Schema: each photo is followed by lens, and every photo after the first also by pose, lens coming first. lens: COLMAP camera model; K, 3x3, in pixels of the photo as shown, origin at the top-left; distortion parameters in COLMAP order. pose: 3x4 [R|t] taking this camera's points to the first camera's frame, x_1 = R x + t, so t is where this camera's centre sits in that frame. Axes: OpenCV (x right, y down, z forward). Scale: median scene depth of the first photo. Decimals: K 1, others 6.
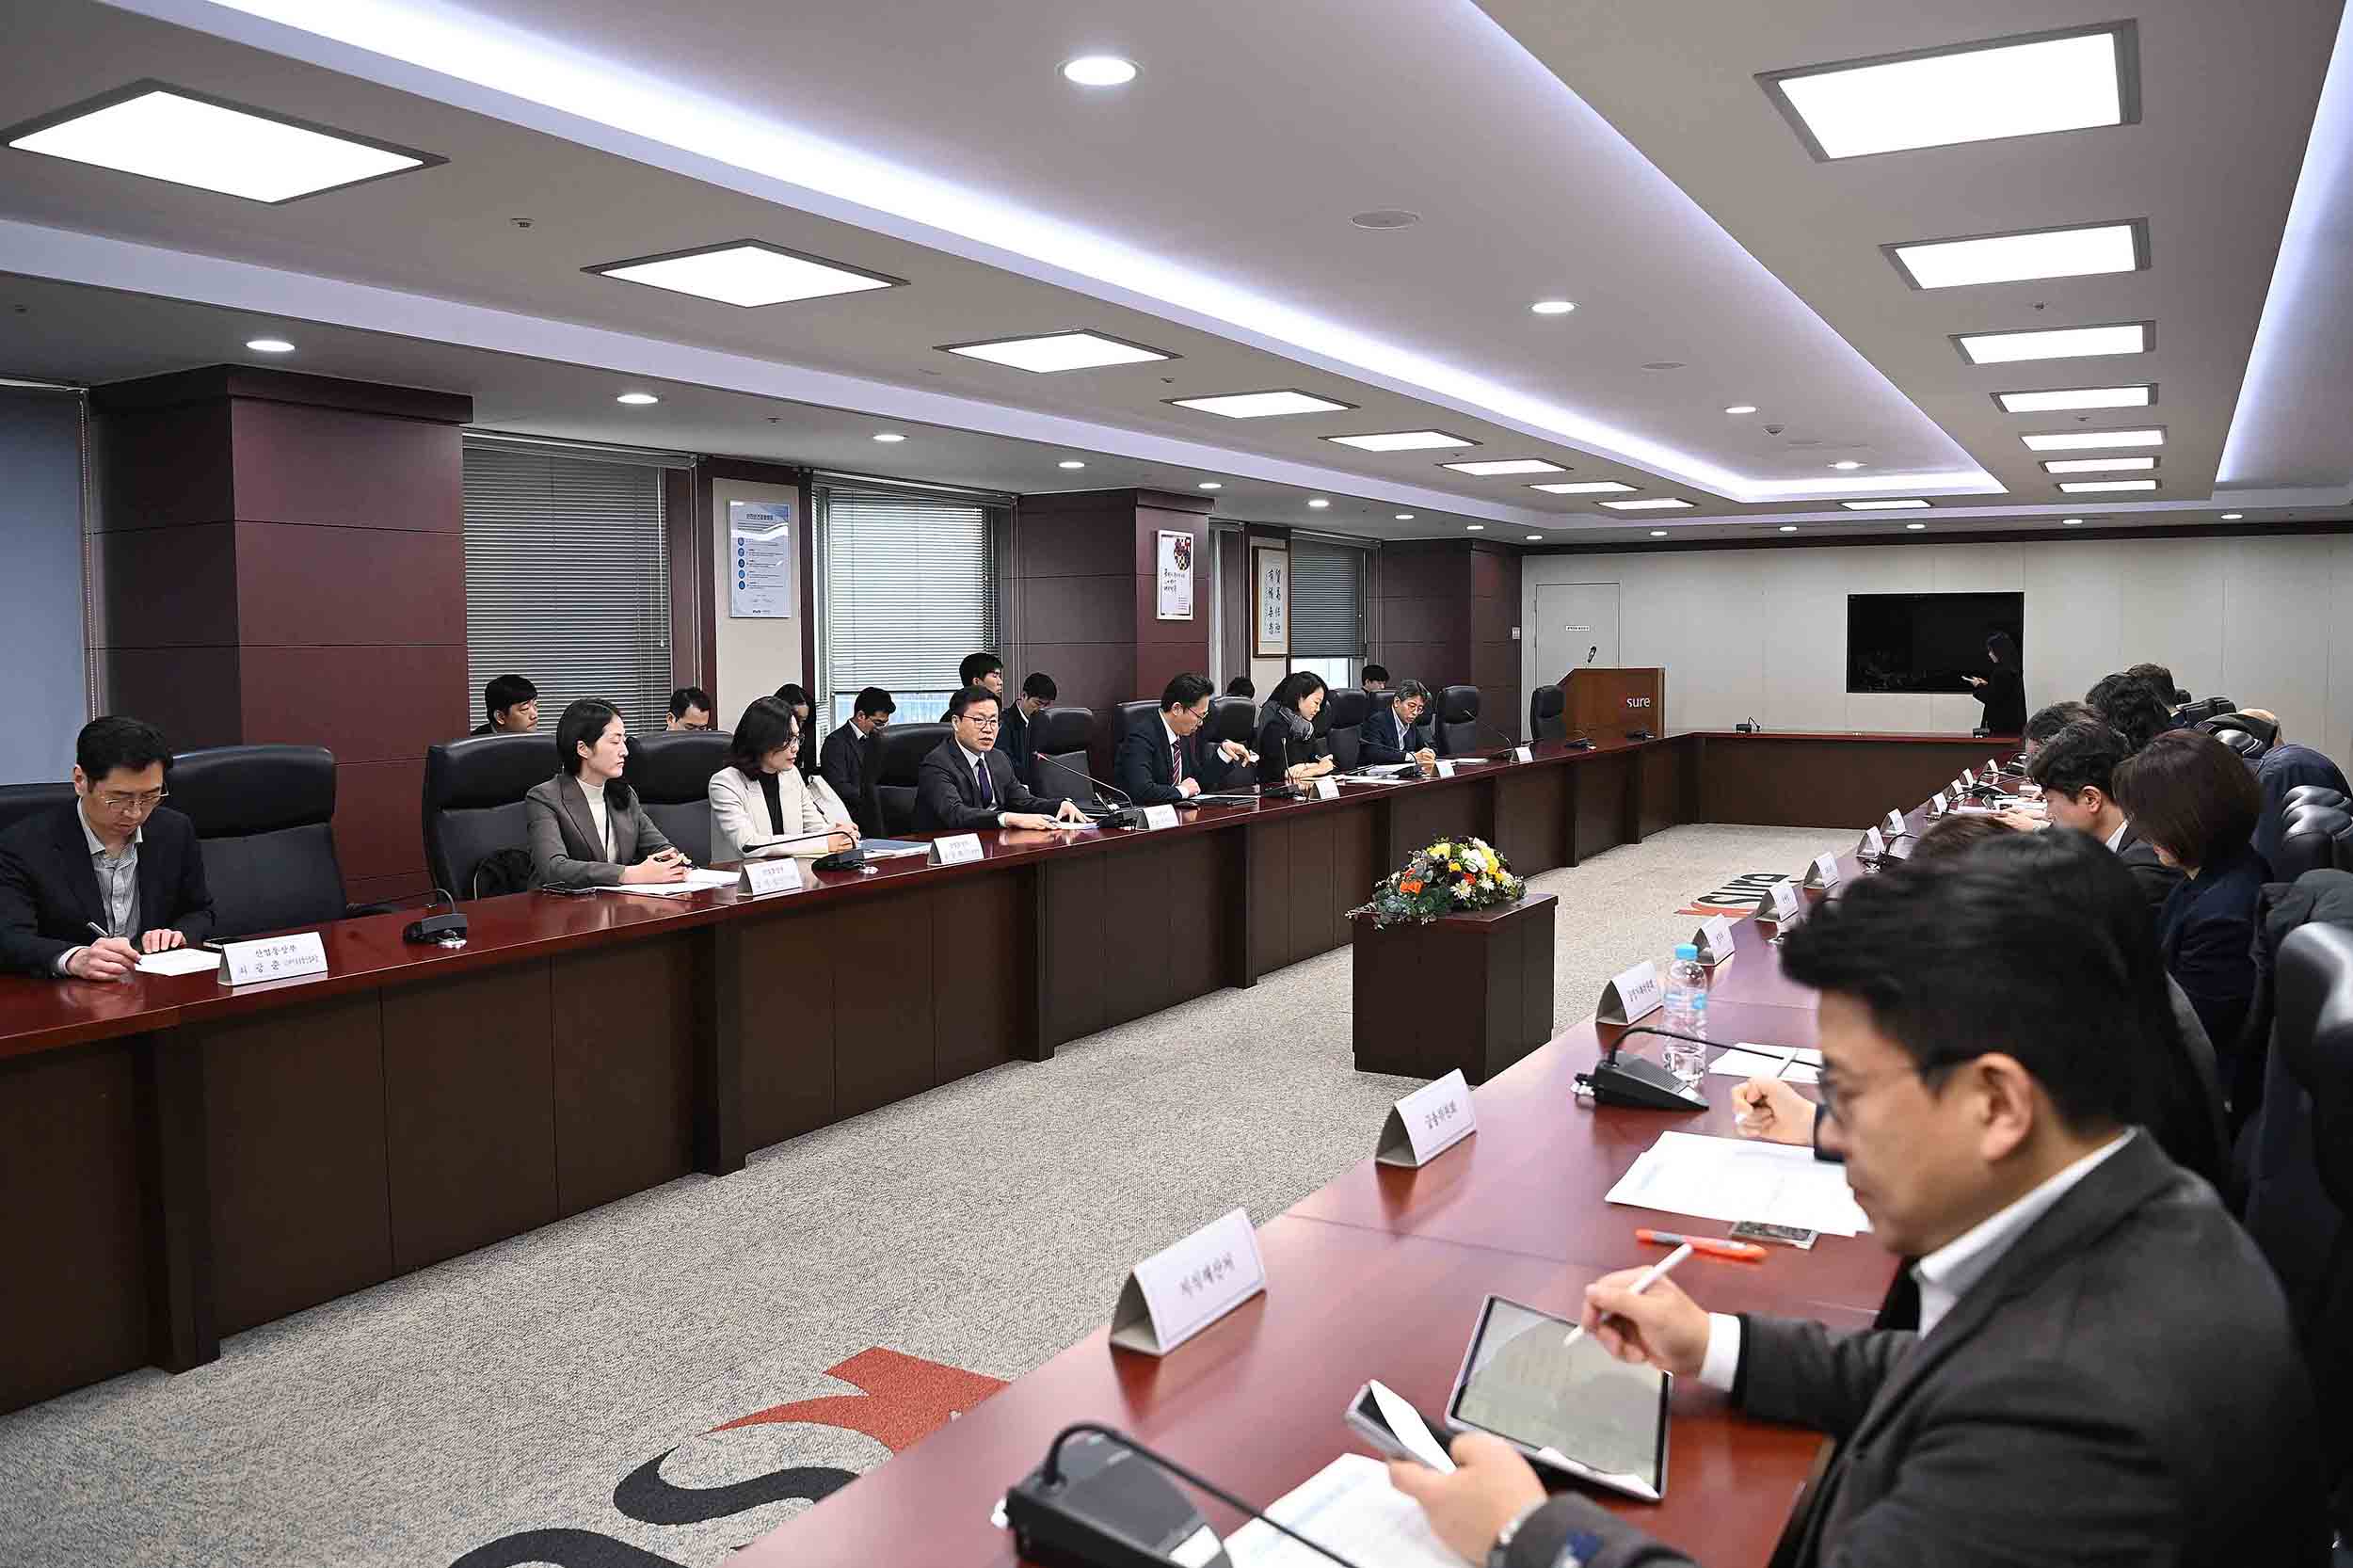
lens RADIAL K [[1721.9, 0, 1180.4], [0, 1721.9, 786.5], [0, 0, 1]] dist [-0.062549, -0.009657]
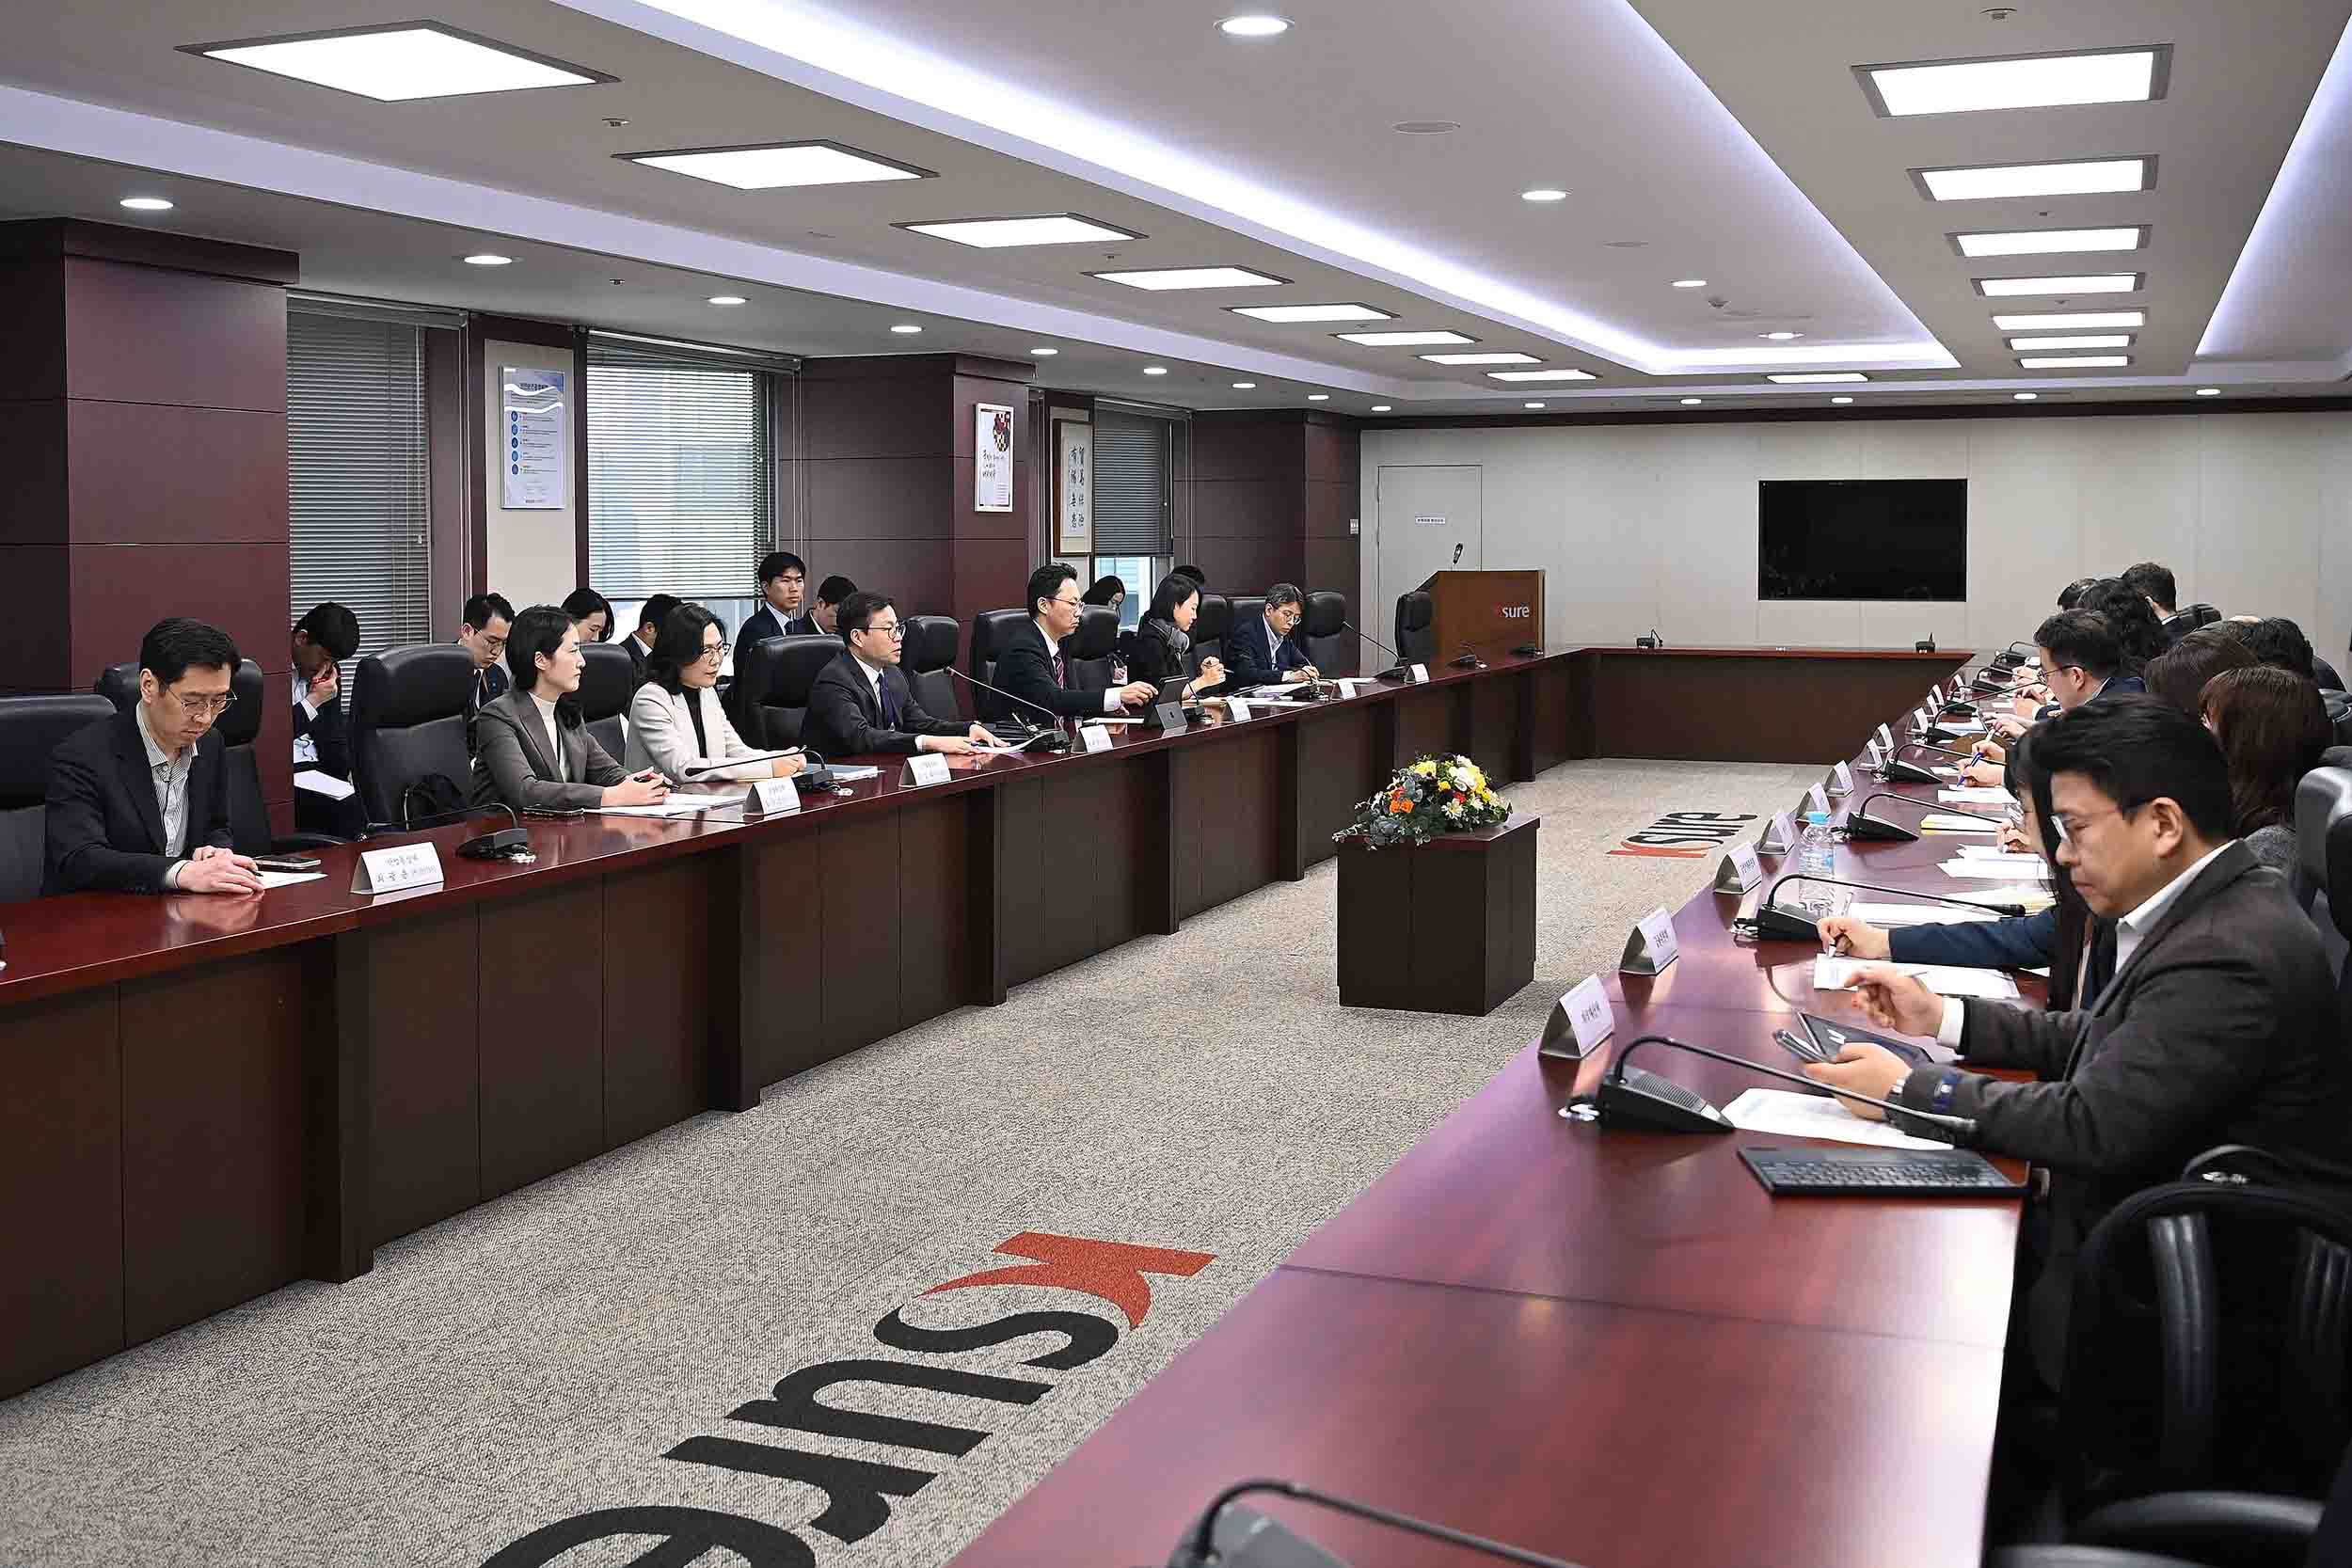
lens RADIAL K [[2340.6, 0, 1146.0], [0, 2340.6, 674.9], [0, 0, 1]] dist [-0.034236, 0.000000]
pose [[0.990928, -0.003715, 0.134342, -0.159095], [0.006740, 0.999734, -0.022073, 0.012351], [-0.134224, 0.022778, 0.990689, -0.226818]]
